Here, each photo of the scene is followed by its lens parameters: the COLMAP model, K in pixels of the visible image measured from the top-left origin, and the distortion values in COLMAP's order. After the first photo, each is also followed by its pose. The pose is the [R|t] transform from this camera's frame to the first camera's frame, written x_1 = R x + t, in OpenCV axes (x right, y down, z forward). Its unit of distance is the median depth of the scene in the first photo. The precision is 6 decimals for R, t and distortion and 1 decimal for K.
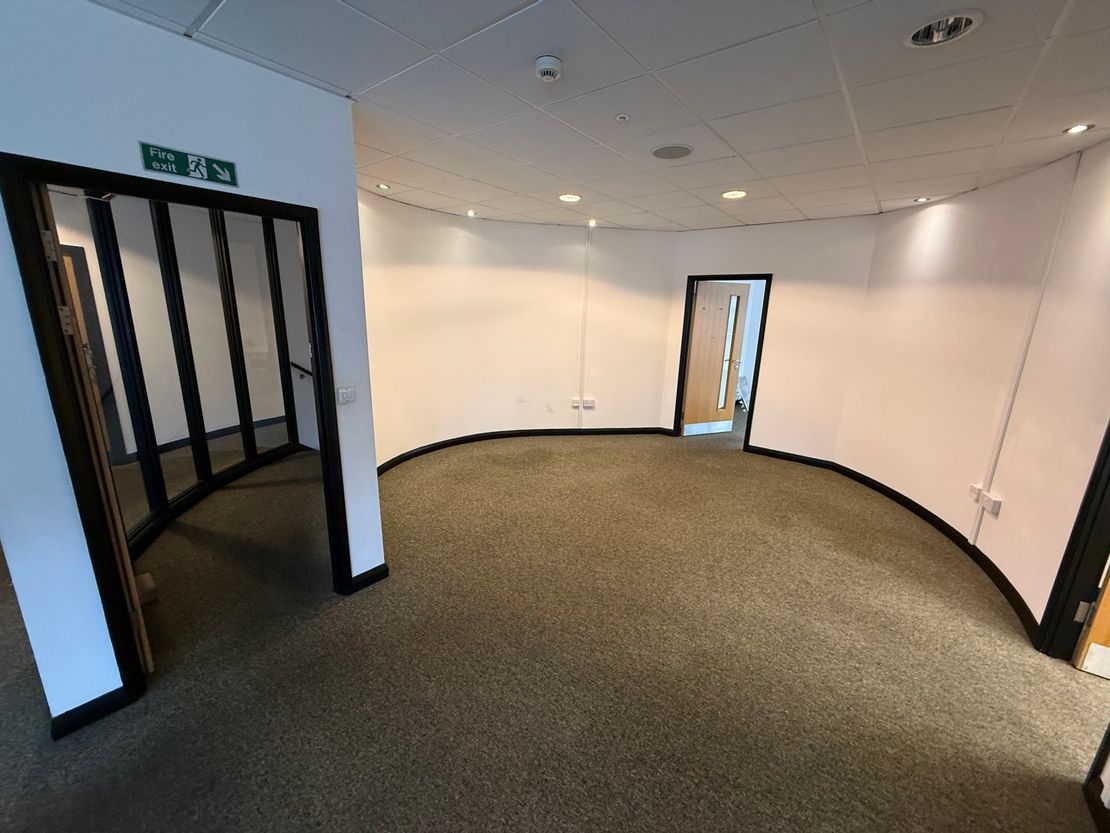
lens RADIAL K [[443.6, 0, 553.9], [0, 443.6, 417.6], [0, 0, 1]] dist [-0.003843, 0.000215]
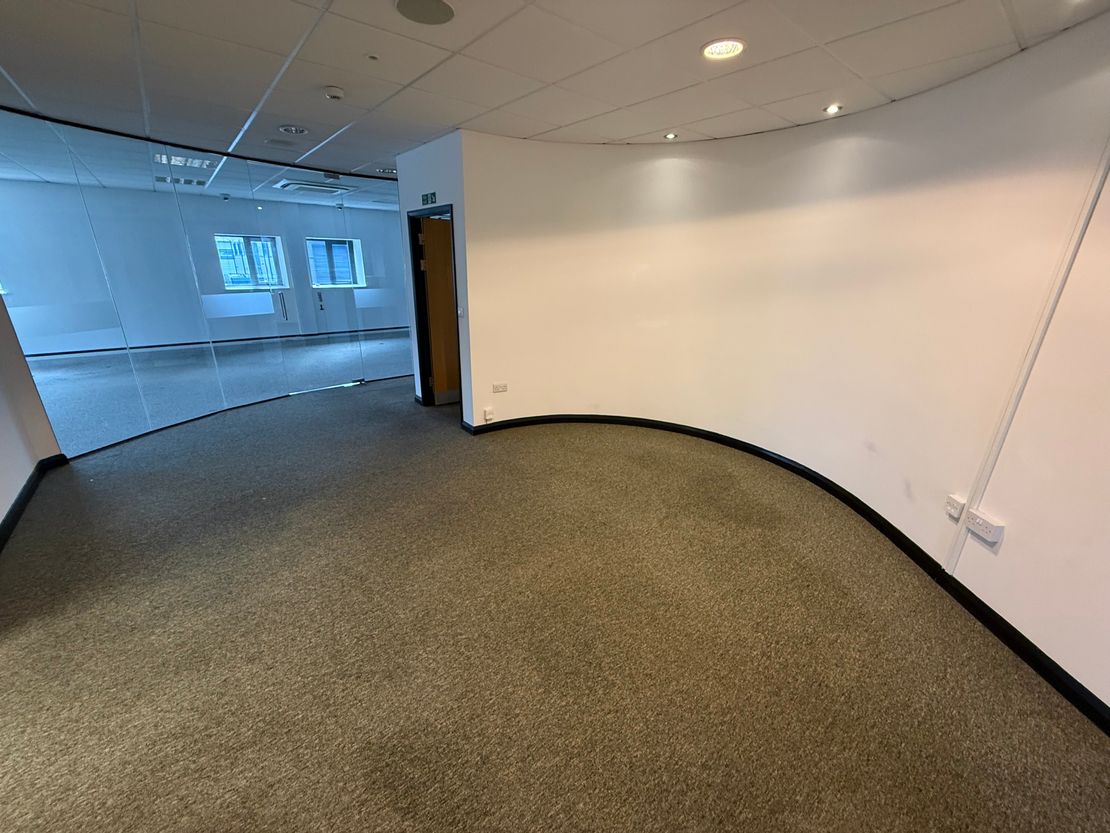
lens RADIAL K [[443.6, 0, 552.8], [0, 443.6, 420.3], [0, 0, 1]] dist [-0.003843, 0.000215]
pose [[-0.213084, 0.303328, -0.928756, 0.931073], [-0.259481, 0.898881, 0.353103, -0.295659], [0.941947, 0.316235, -0.112830, 1.311315]]
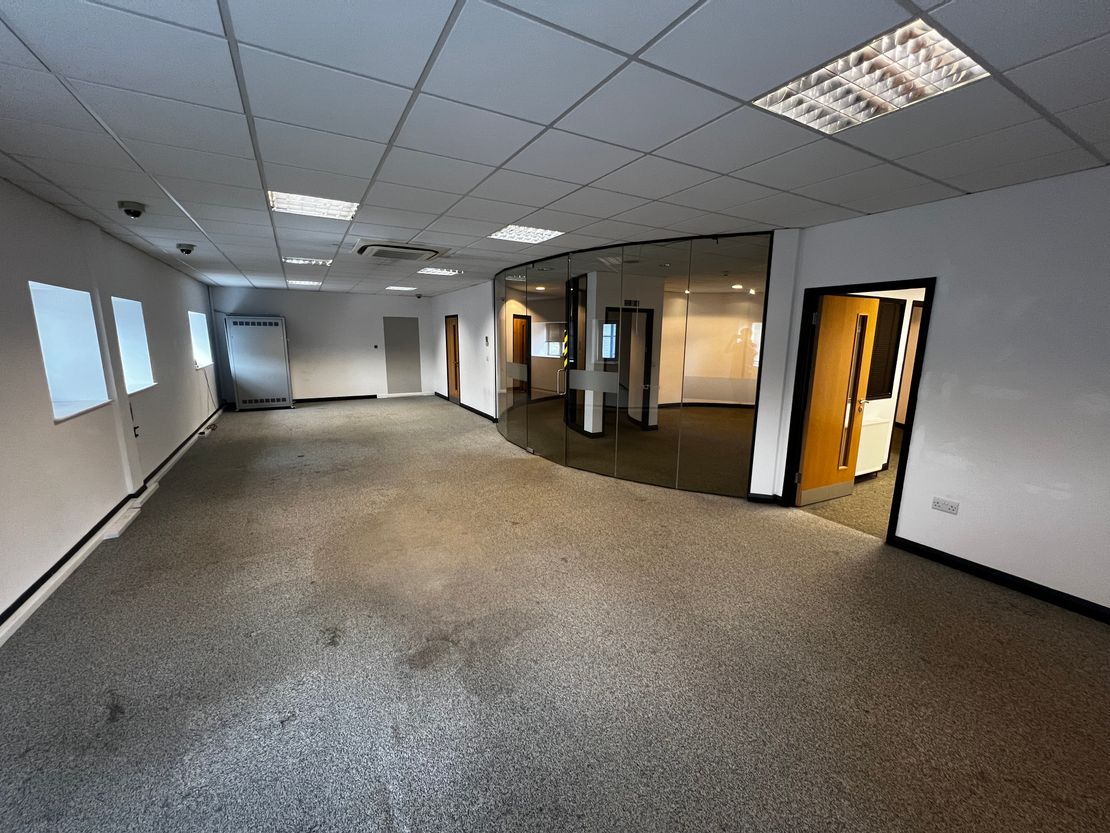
lens RADIAL K [[443.9, 0, 557.2], [0, 443.9, 415.7], [0, 0, 1]] dist [-0.001501, -0.000137]
pose [[0.928673, 0.048921, -0.367659, 0.061660], [-0.074950, 0.995566, -0.056846, 0.439718], [0.363248, 0.080347, 0.928222, -1.734056]]
